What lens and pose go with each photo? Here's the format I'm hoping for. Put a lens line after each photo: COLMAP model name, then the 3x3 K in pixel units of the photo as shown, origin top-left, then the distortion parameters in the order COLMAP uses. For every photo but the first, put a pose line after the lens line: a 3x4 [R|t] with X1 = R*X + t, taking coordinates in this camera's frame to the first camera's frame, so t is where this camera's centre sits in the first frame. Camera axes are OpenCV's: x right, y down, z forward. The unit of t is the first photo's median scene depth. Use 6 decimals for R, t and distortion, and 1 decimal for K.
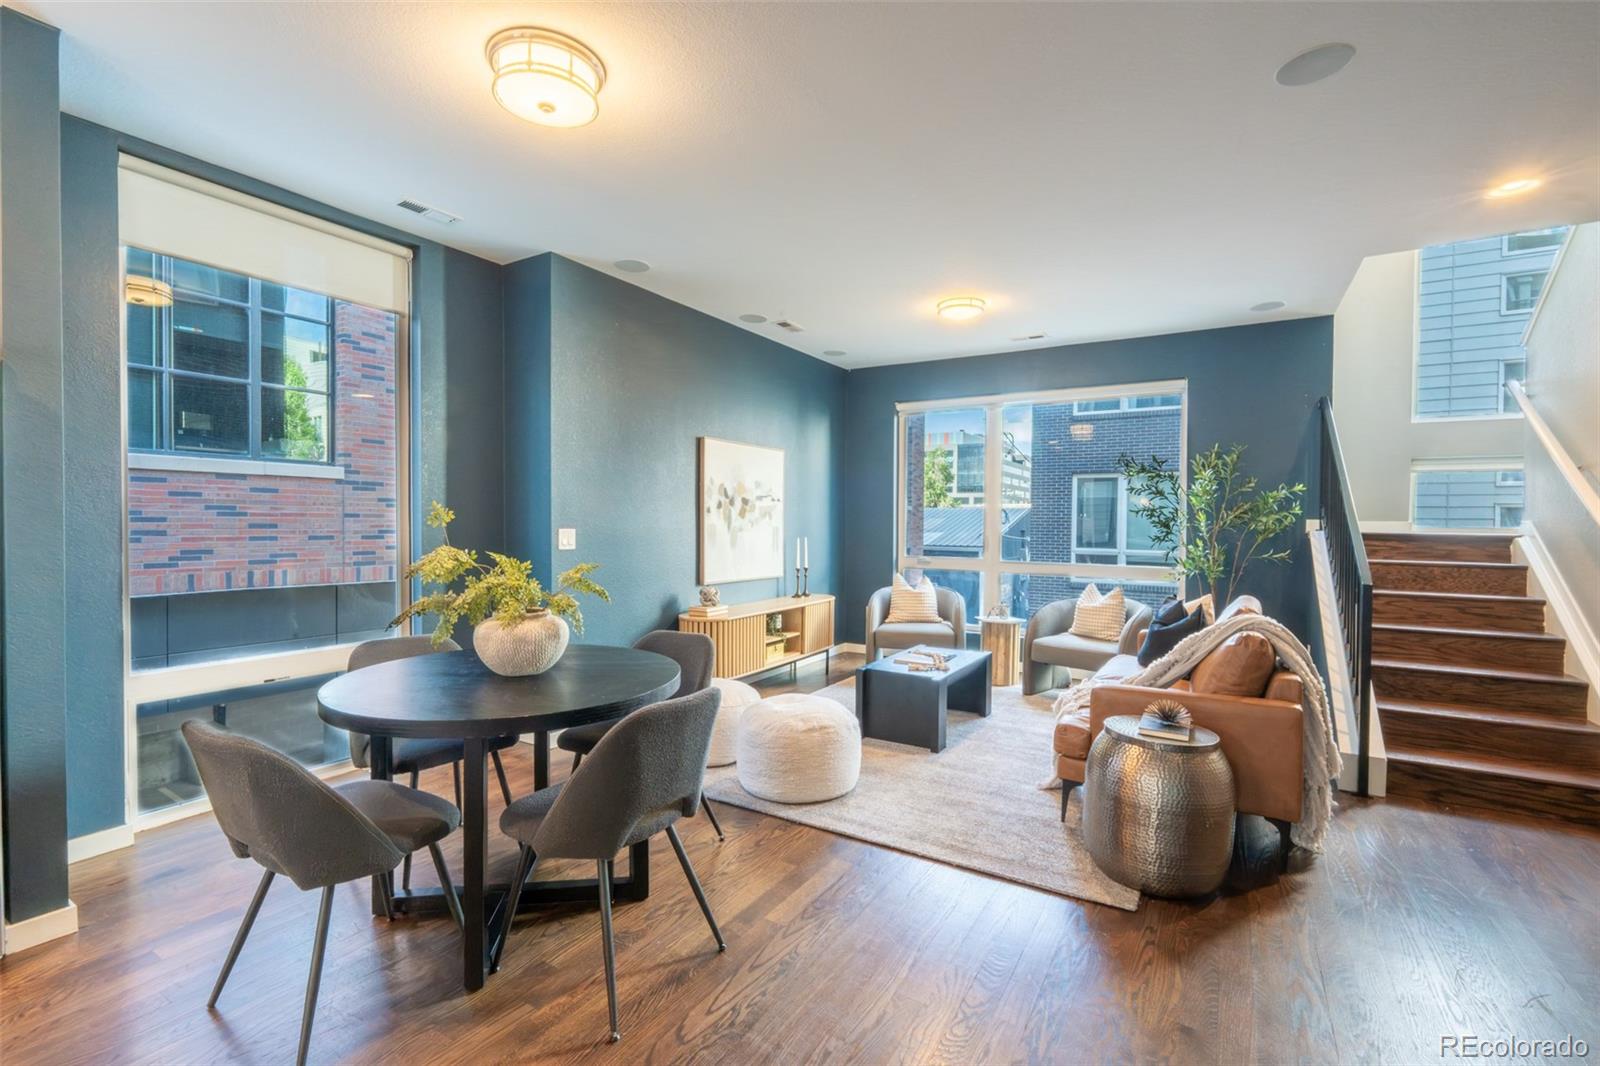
lens RADIAL K [[709.5, 0, 792.2], [0, 709.5, 533.3], [0, 0, 1]] dist [-0.010987, 0.000483]
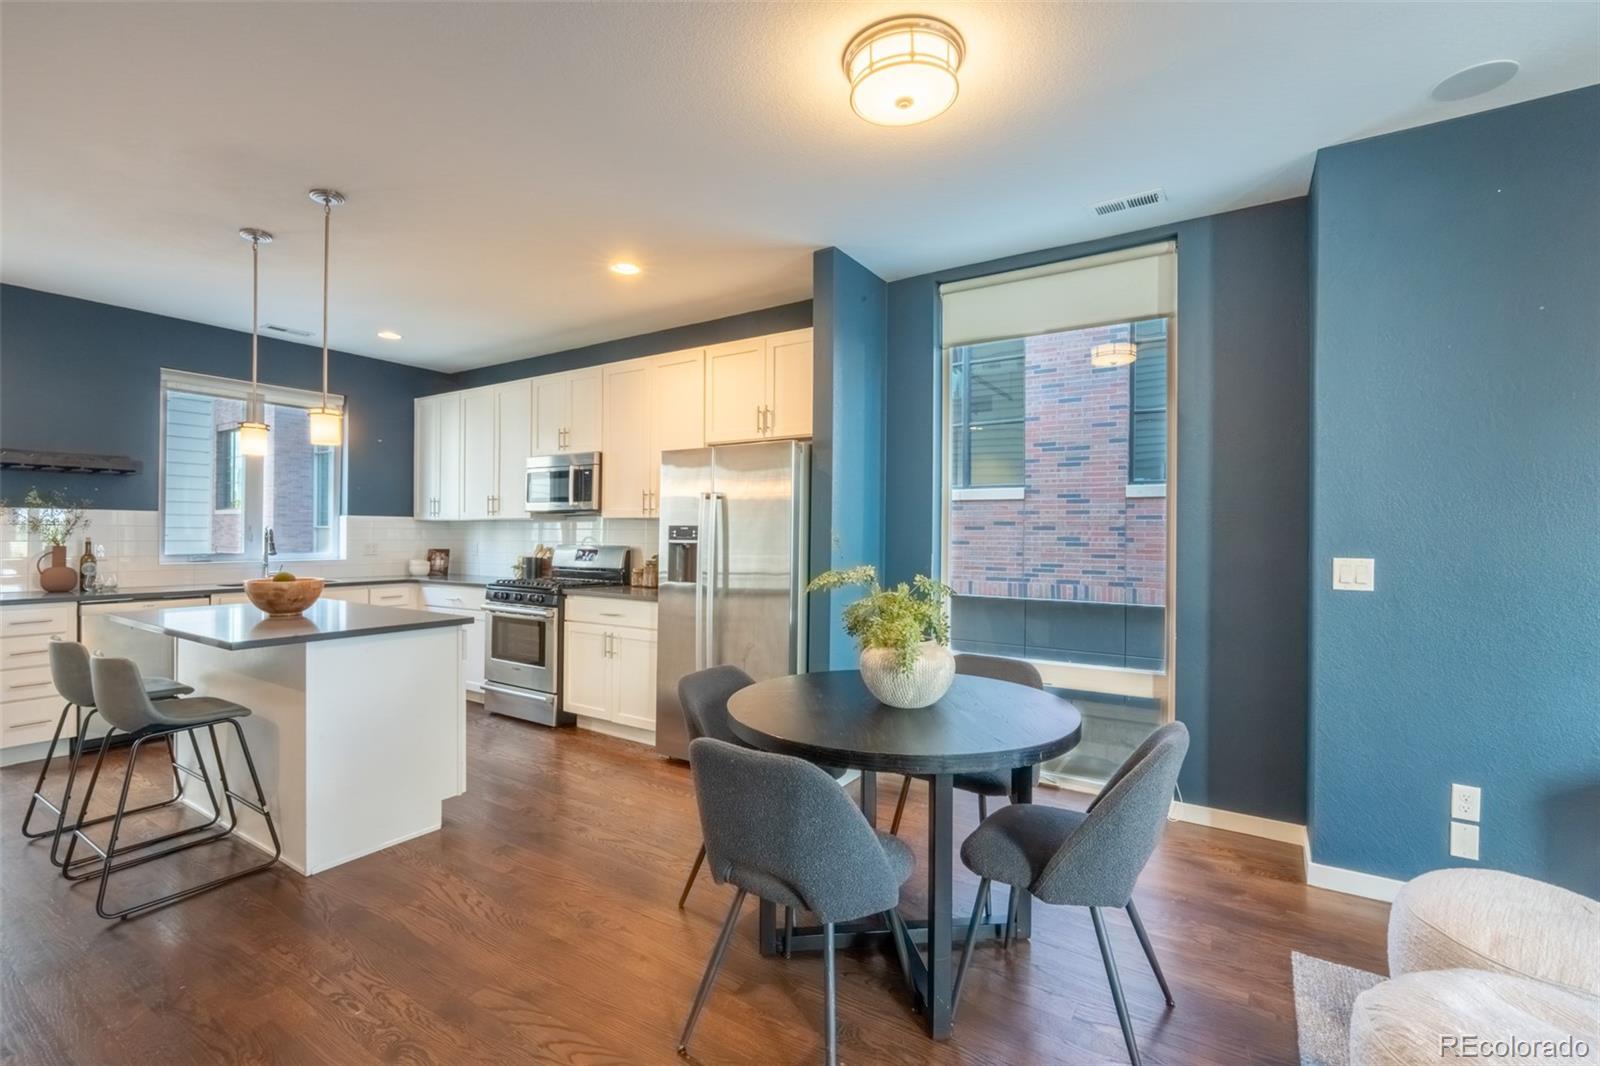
lens RADIAL K [[709.5, 0, 792.2], [0, 709.5, 533.3], [0, 0, 1]] dist [-0.010987, 0.000483]
pose [[-0.023671, -0.008299, -0.999685, 0.256501], [-0.023804, 0.999687, -0.007736, -0.009308], [0.999436, 0.023614, -0.023861, 0.388004]]
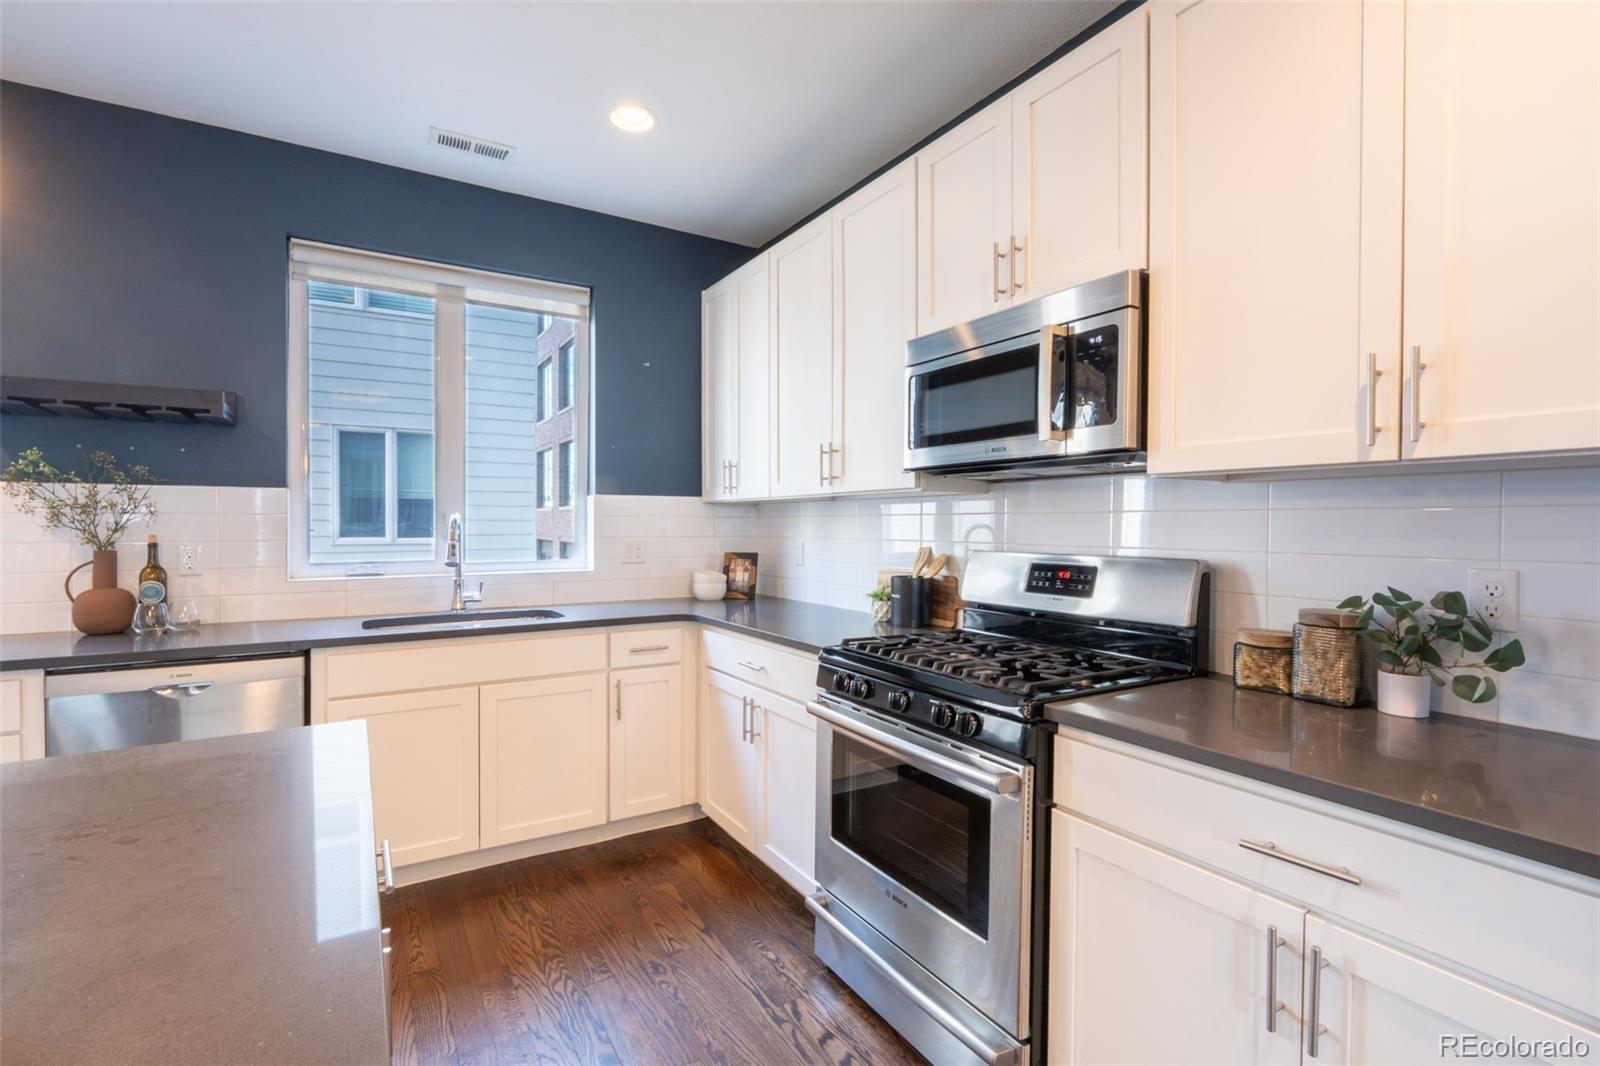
lens RADIAL K [[718.6, 0, 791.1], [0, 718.6, 530.3], [0, 0, 1]] dist [-0.010586, -0.000023]
pose [[-0.453284, 0.000929, -0.891366, -0.329992], [-0.019118, 0.999759, 0.010764, -0.007221], [0.891161, 0.021920, -0.453157, 0.118551]]
